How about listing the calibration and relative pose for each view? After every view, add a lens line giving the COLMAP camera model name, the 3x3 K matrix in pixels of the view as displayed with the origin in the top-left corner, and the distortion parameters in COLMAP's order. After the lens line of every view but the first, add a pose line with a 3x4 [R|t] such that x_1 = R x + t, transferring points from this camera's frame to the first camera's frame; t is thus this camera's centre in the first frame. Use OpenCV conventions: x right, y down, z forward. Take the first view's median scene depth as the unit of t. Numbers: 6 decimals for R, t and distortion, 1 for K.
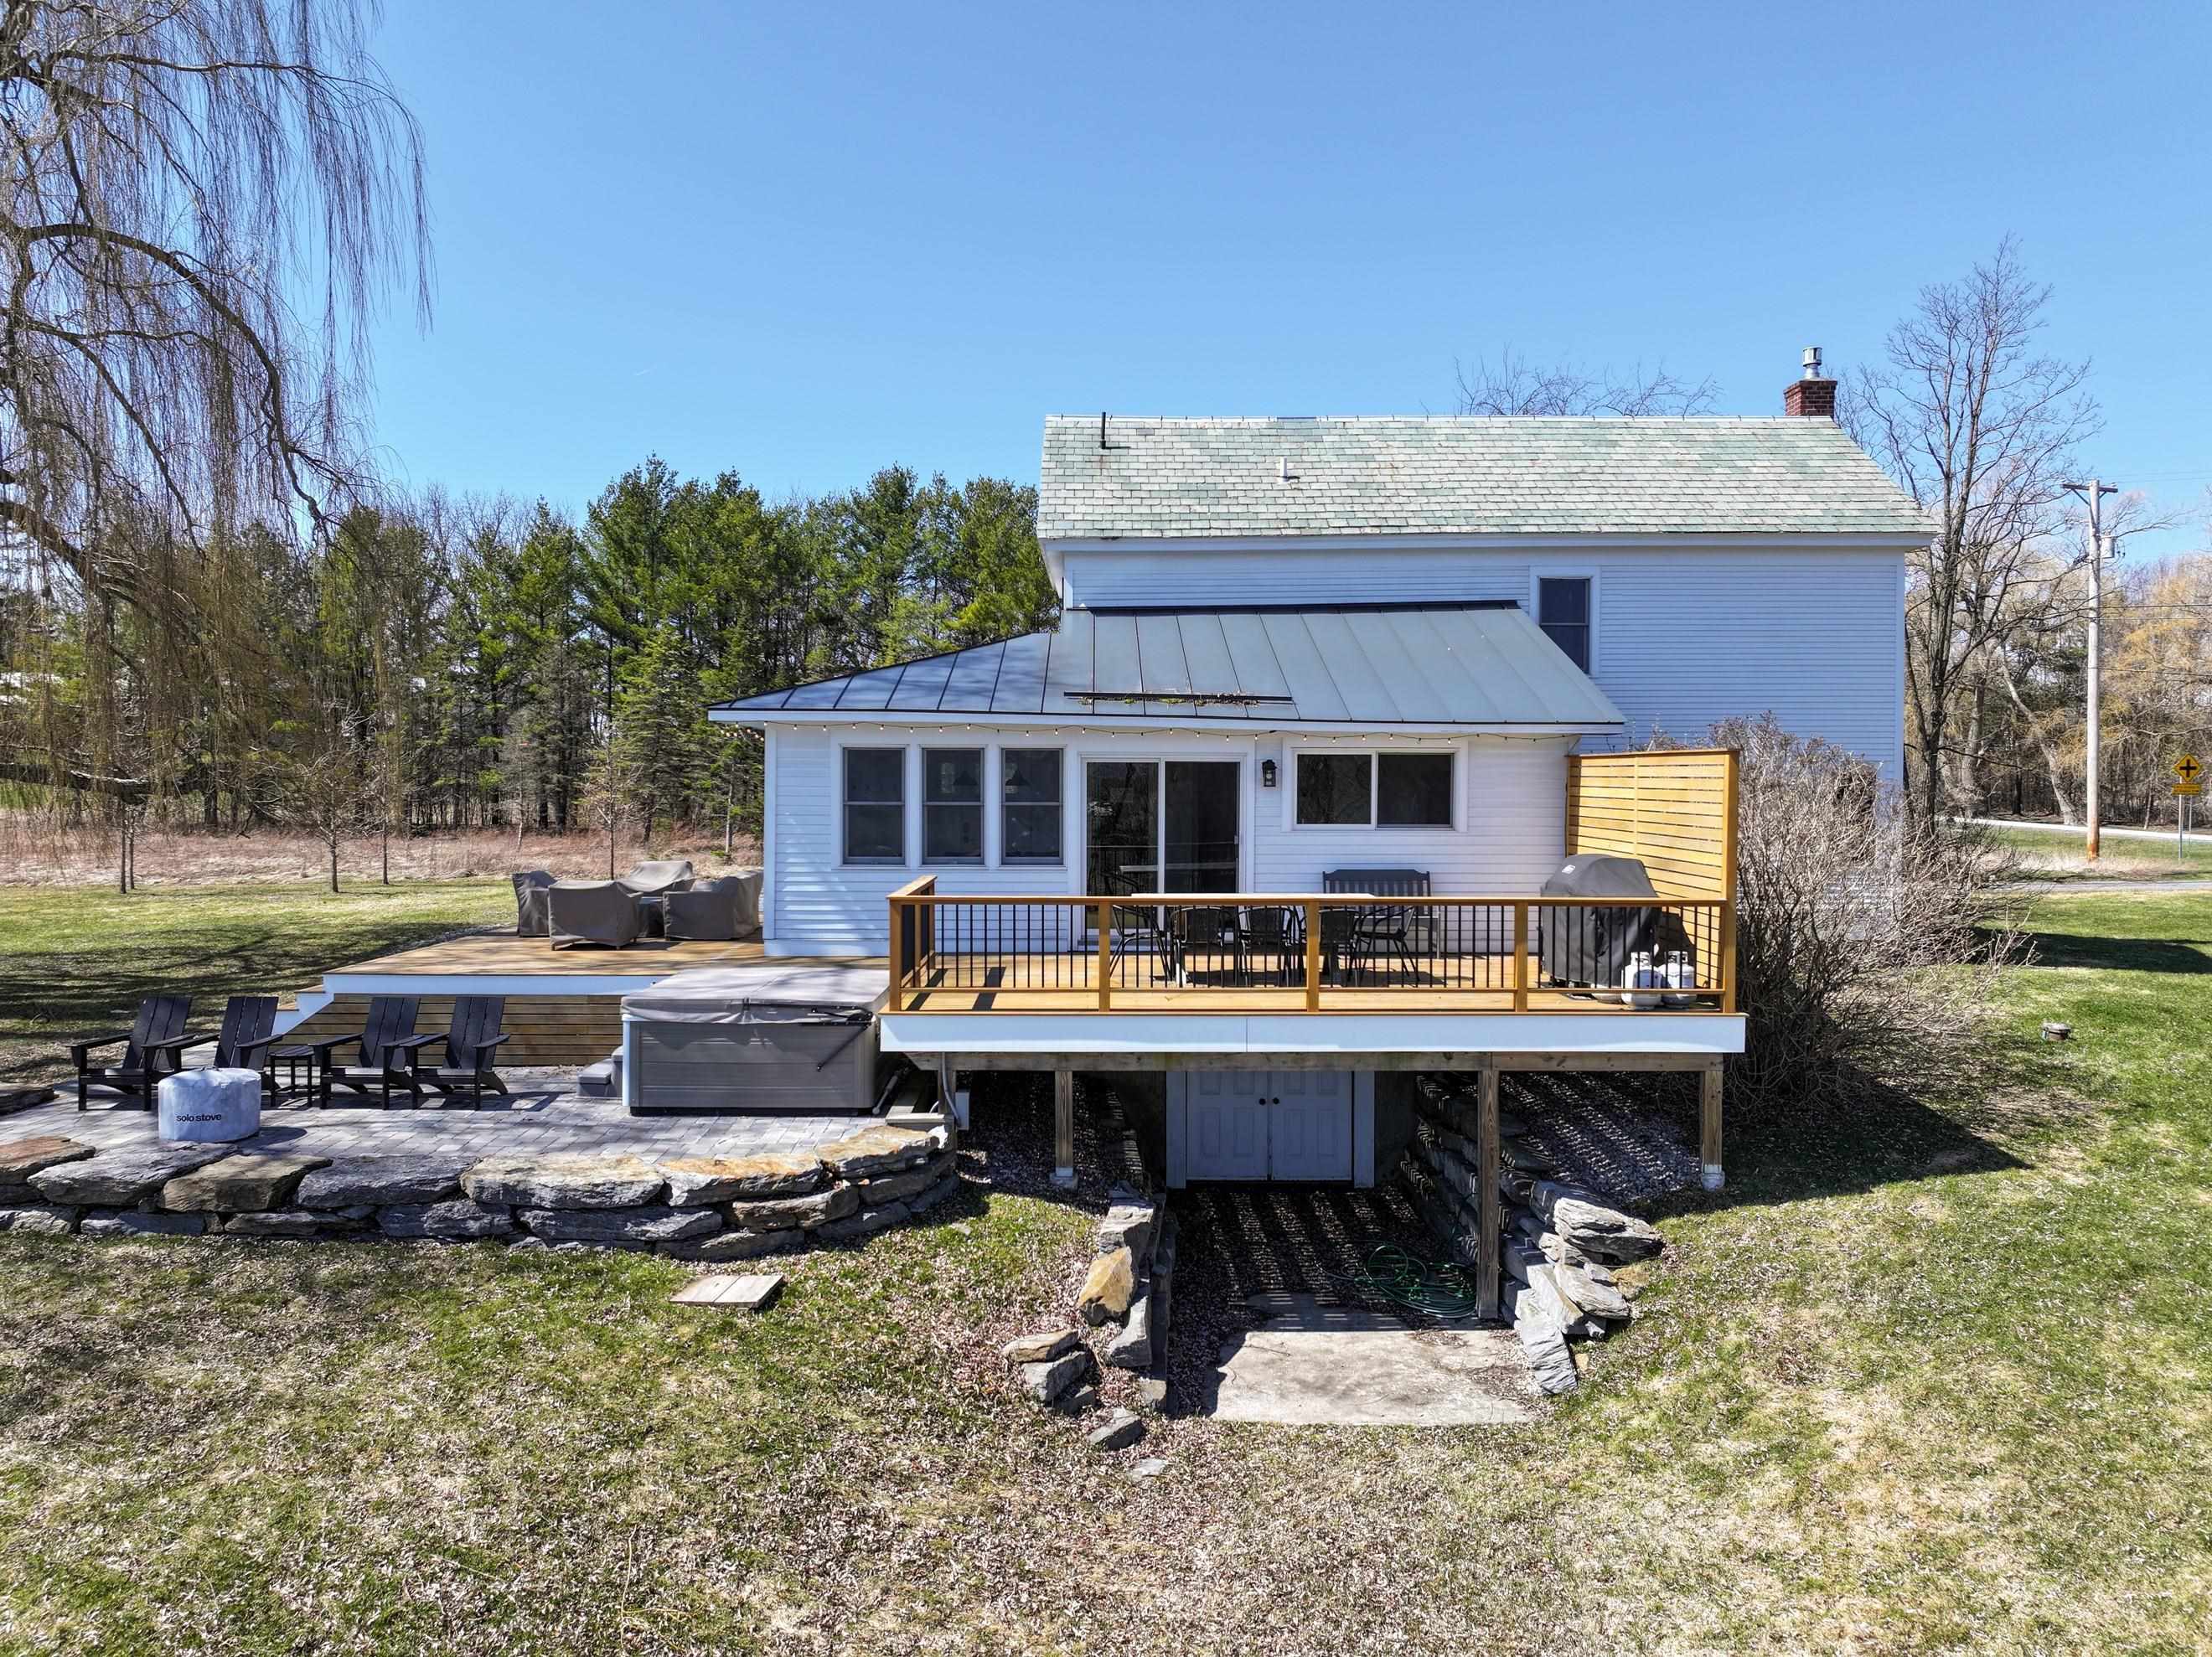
lens RADIAL K [[1565.2, 0, 1108.0], [0, 1565.2, 831.0], [0, 0, 1]] dist [0.006873, 0.000514]
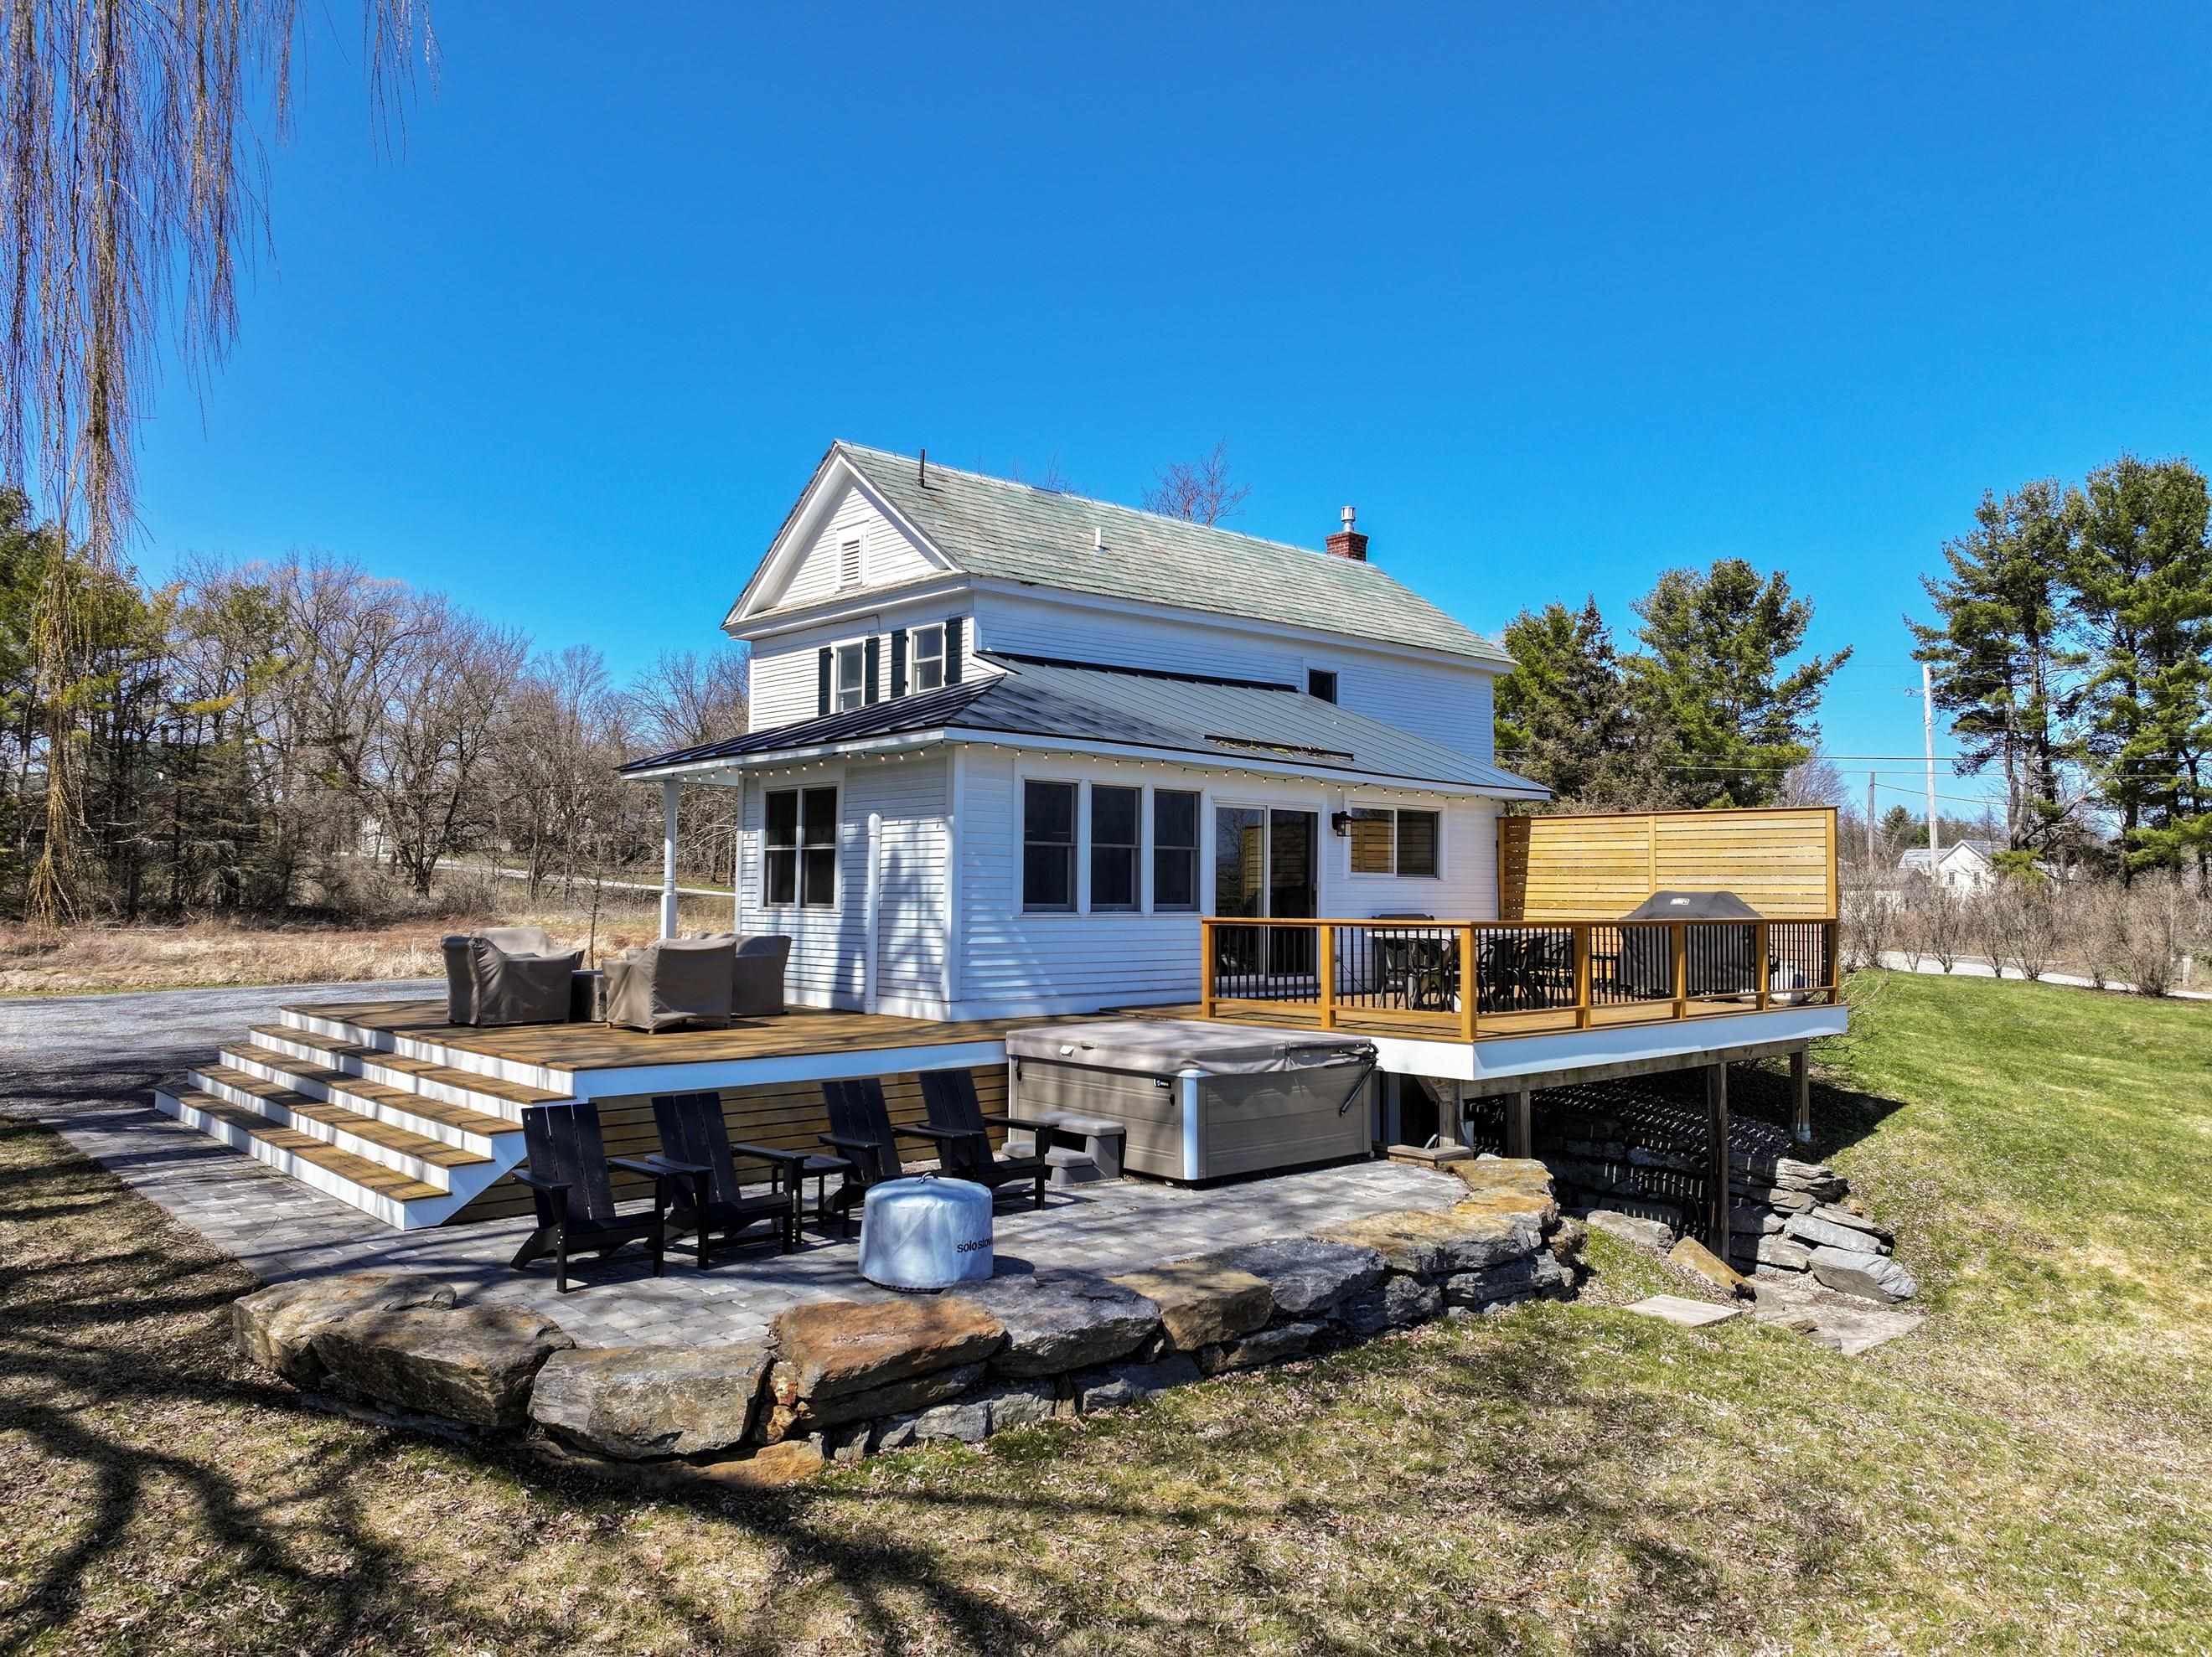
lens RADIAL K [[1565.2, 0, 1109.1], [0, 1565.2, 824.9], [0, 0, 1]] dist [0.006873, 0.000514]
pose [[0.746749, 0.031215, 0.664373, -0.718997], [0.018597, 0.997528, -0.067770, 0.032947], [-0.664846, 0.062963, 0.744322, 0.311005]]
